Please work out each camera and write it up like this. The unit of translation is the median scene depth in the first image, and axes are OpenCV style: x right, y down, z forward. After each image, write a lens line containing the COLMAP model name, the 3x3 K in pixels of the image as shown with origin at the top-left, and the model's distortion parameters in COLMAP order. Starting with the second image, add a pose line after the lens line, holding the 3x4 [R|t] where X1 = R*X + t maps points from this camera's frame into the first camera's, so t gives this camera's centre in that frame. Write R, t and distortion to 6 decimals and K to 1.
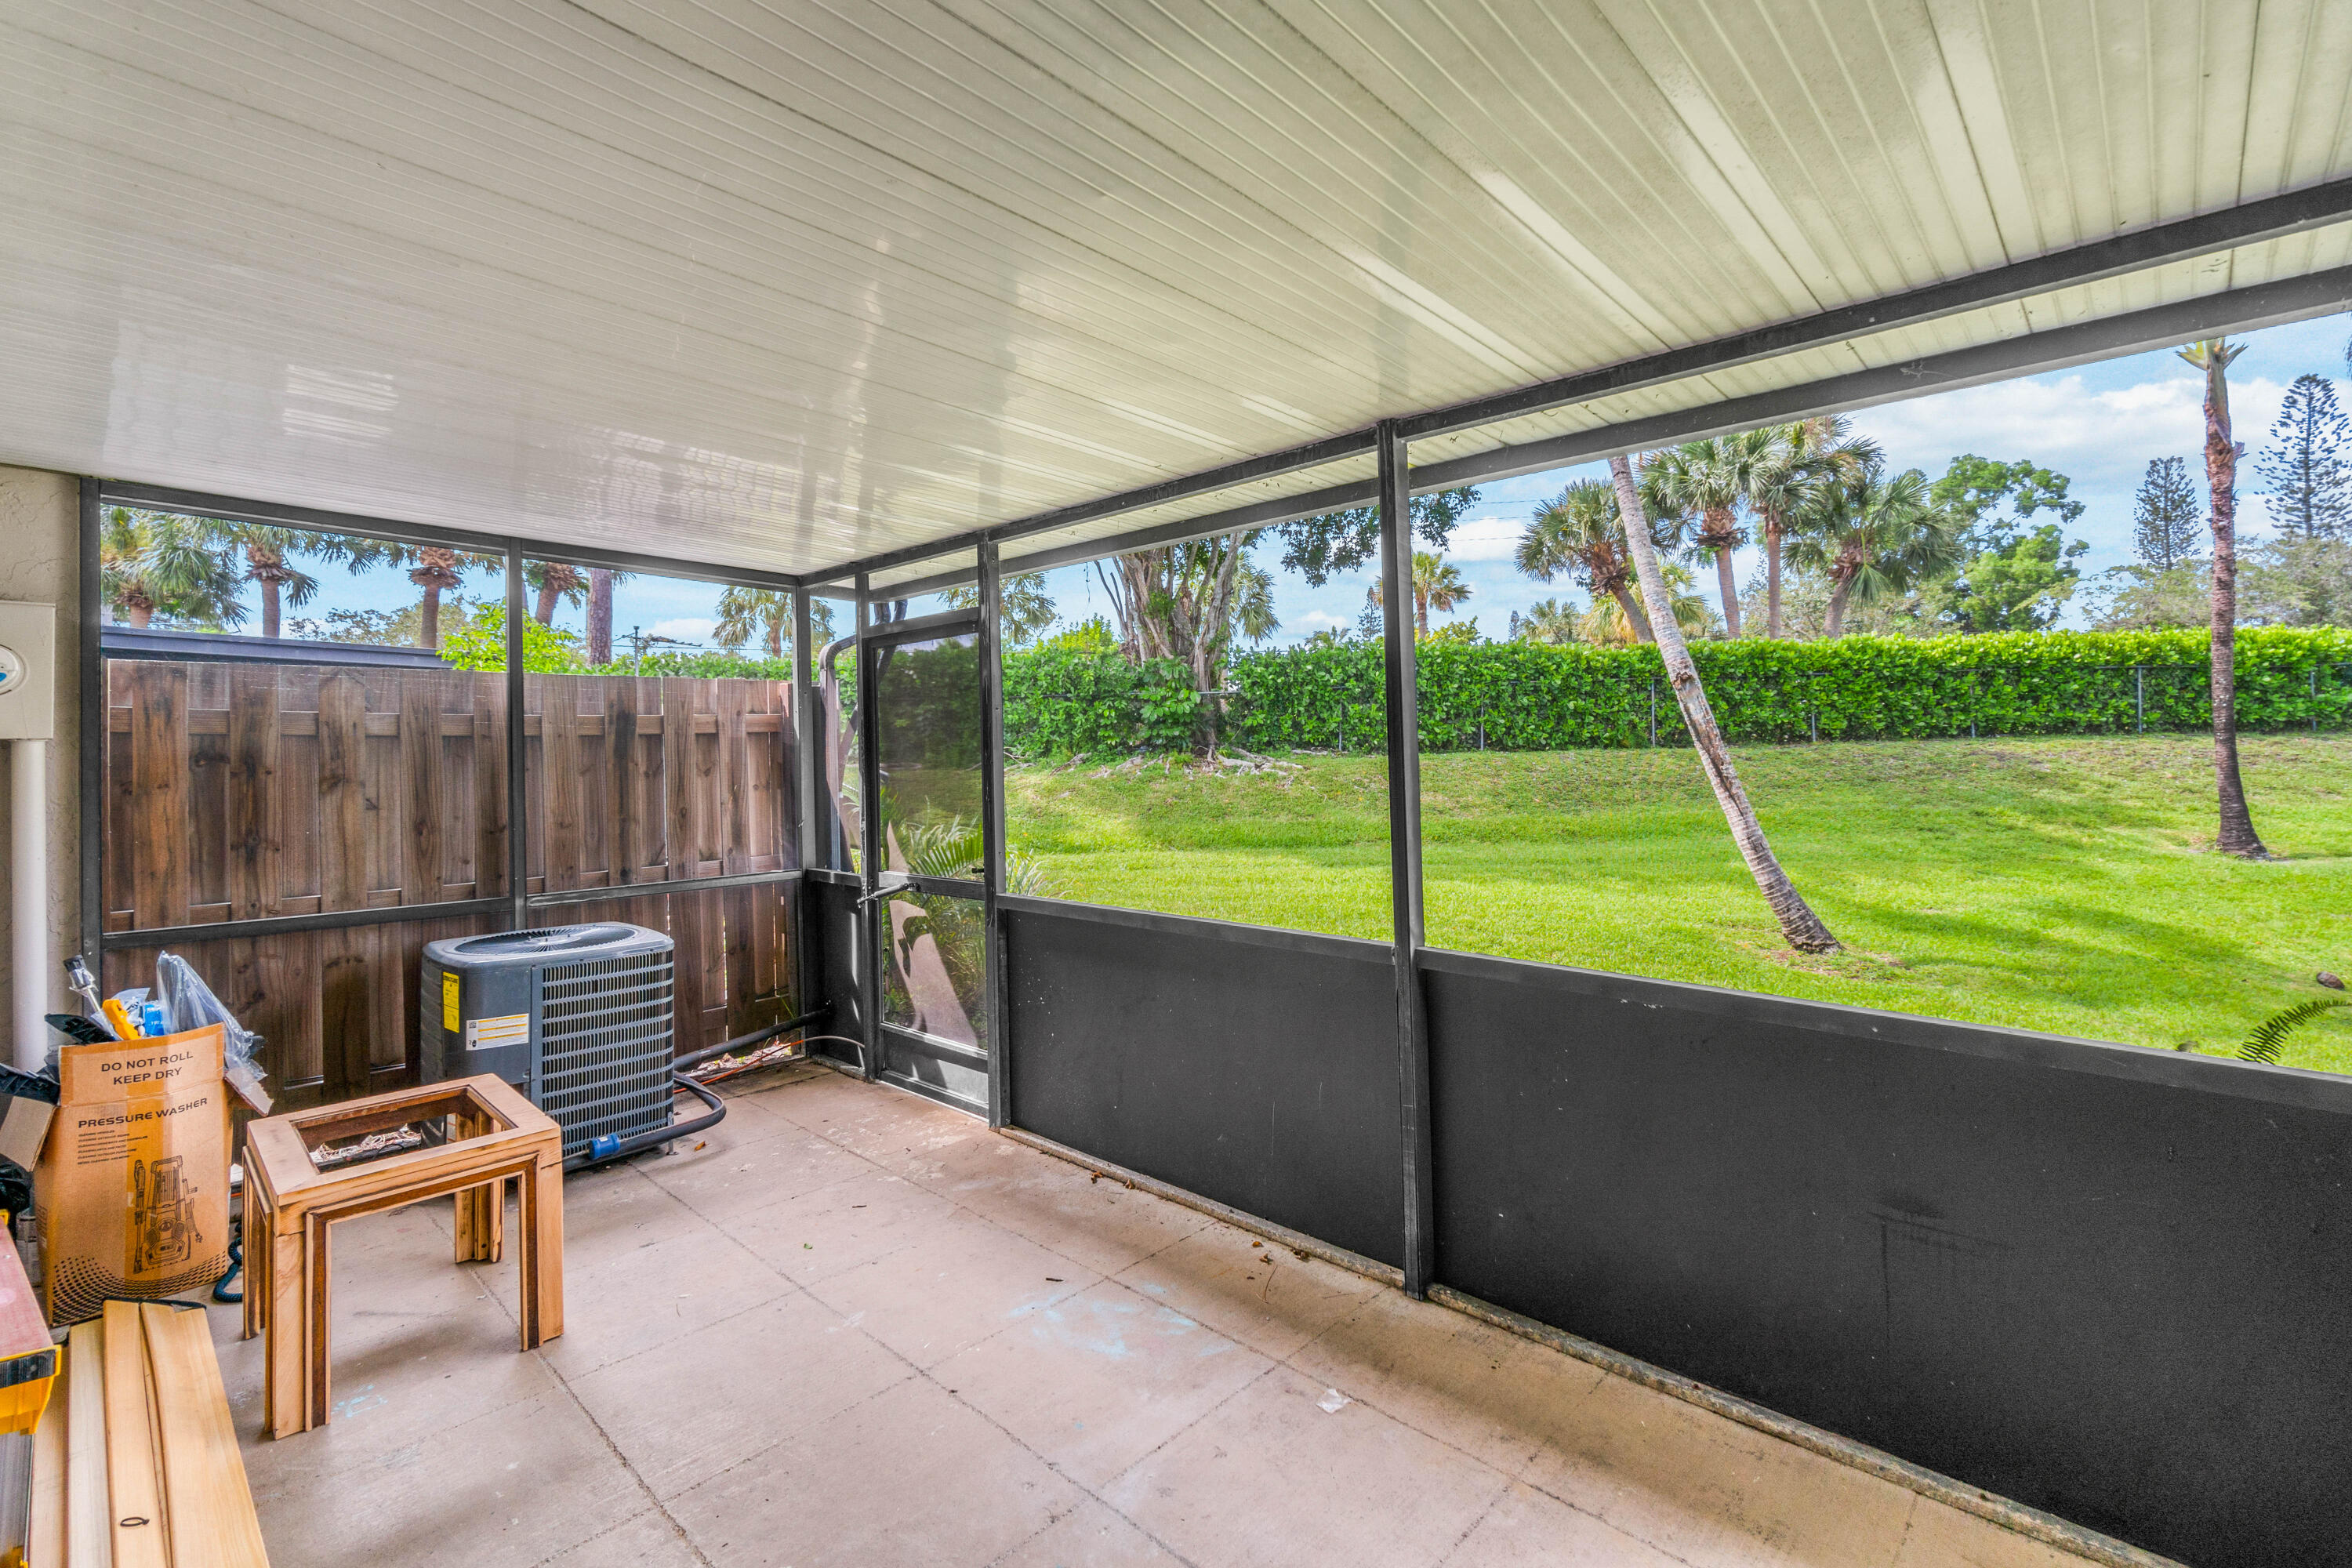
lens RADIAL K [[1178.6, 0, 1172.2], [0, 1178.6, 748.4], [0, 0, 1]] dist [-0.000387, -0.000095]
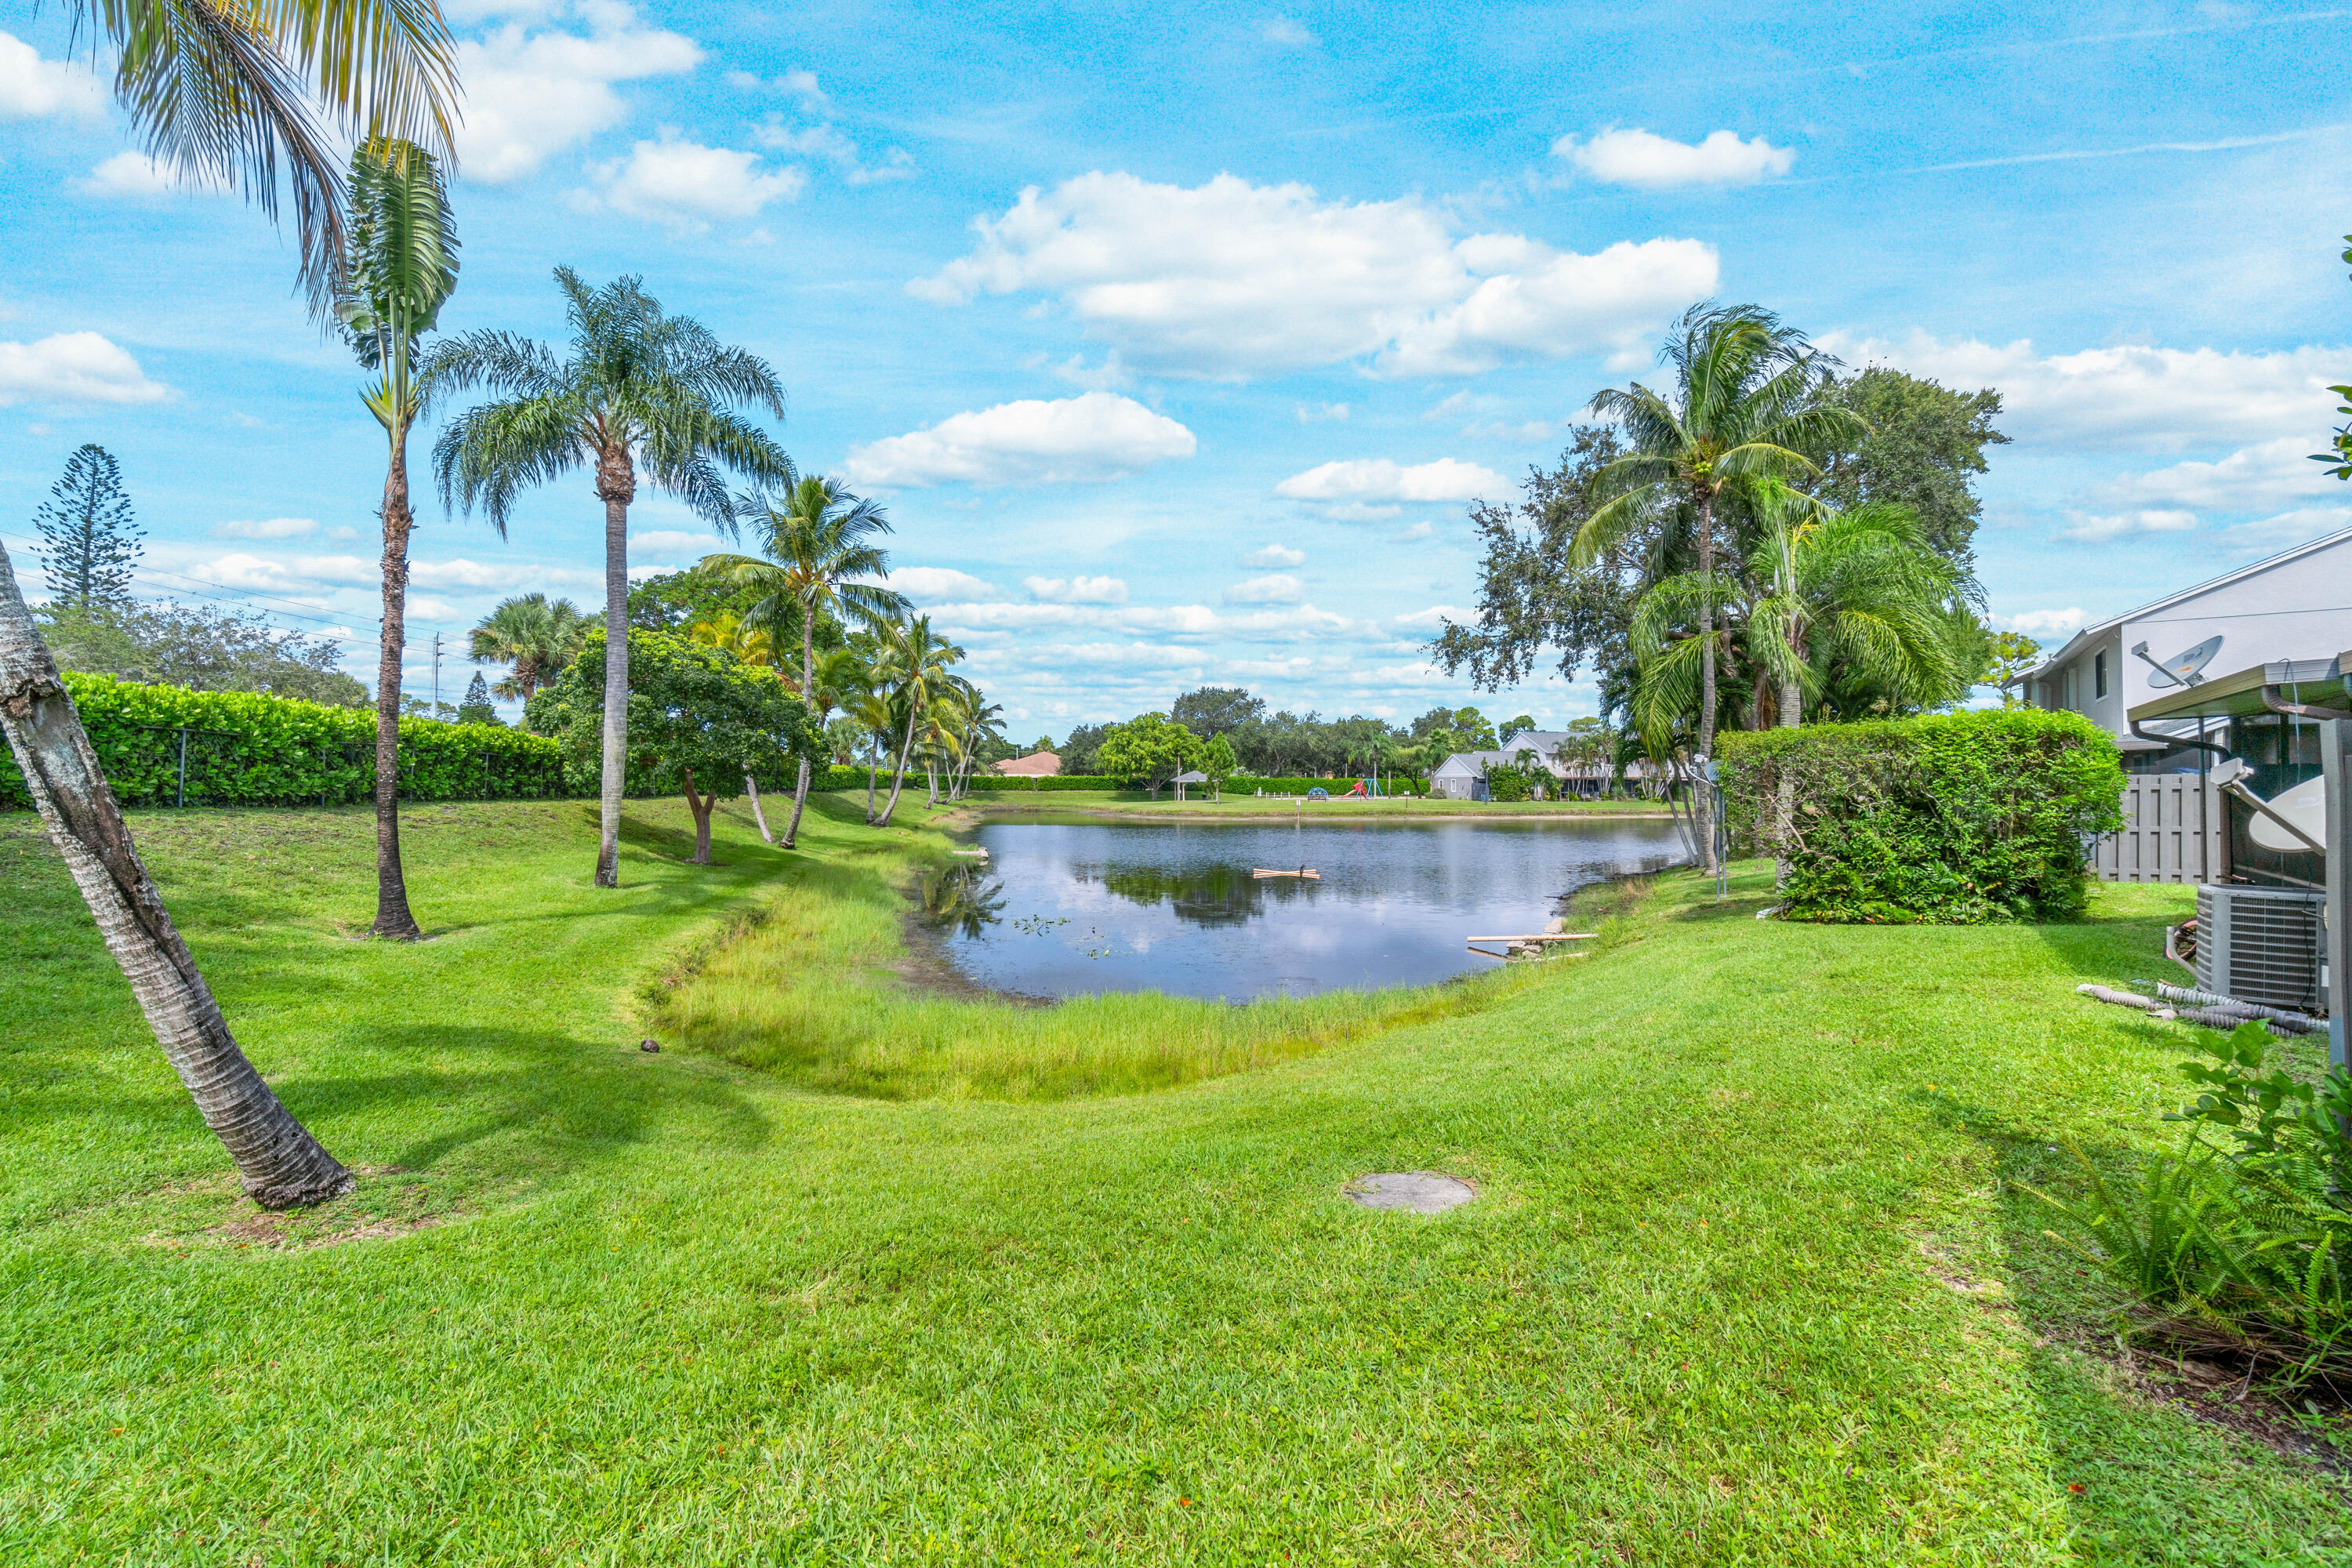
lens RADIAL K [[1035.1, 0, 1087.6], [0, 1035.1, 781.3], [0, 0, 1]] dist [0.001171, 0.000128]
pose [[-0.120474, 0.029140, 0.992289, -0.002072], [-0.000068, 0.999569, -0.029362, -0.011130], [-0.992717, -0.003605, -0.120420, 0.486882]]
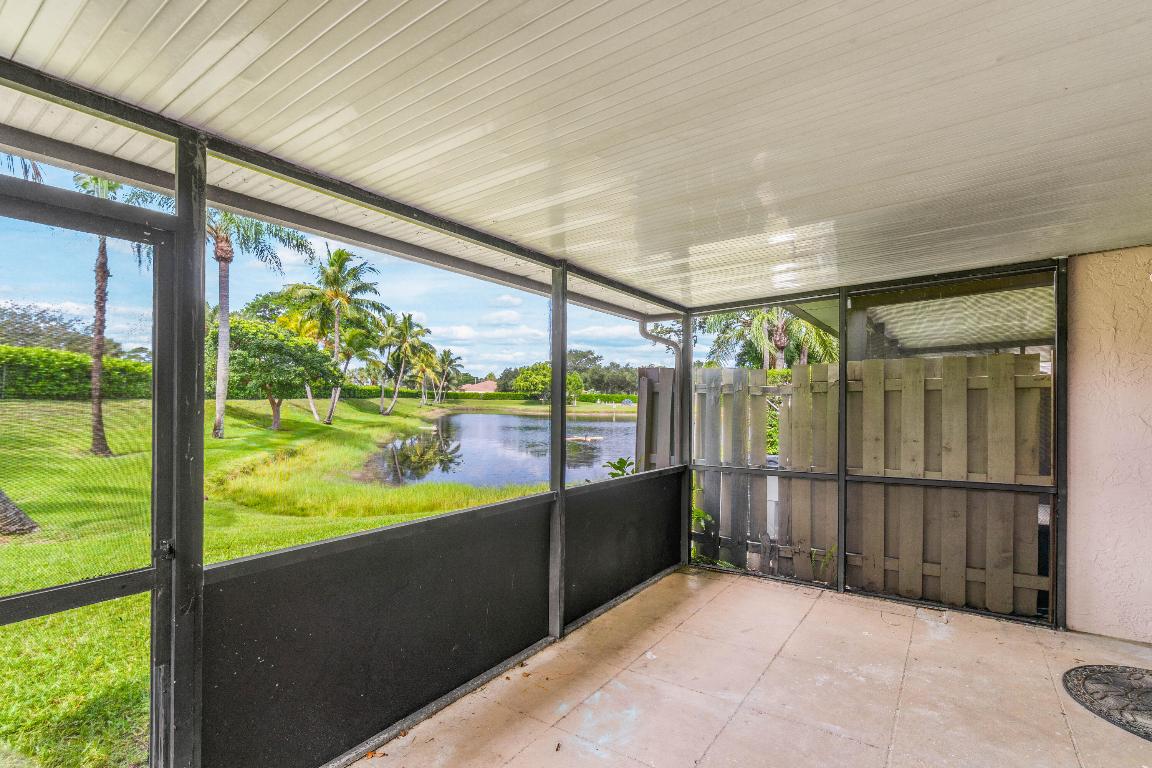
lens RADIAL K [[528.9, 0, 569.4], [0, 528.9, 400.9], [0, 0, 1]] dist [-0.001267, -0.000085]
pose [[-0.188202, 0.020092, 0.981925, -0.206039], [-0.005274, 0.999756, -0.021467, 0.003988], [-0.982116, -0.009218, -0.188050, 0.293049]]
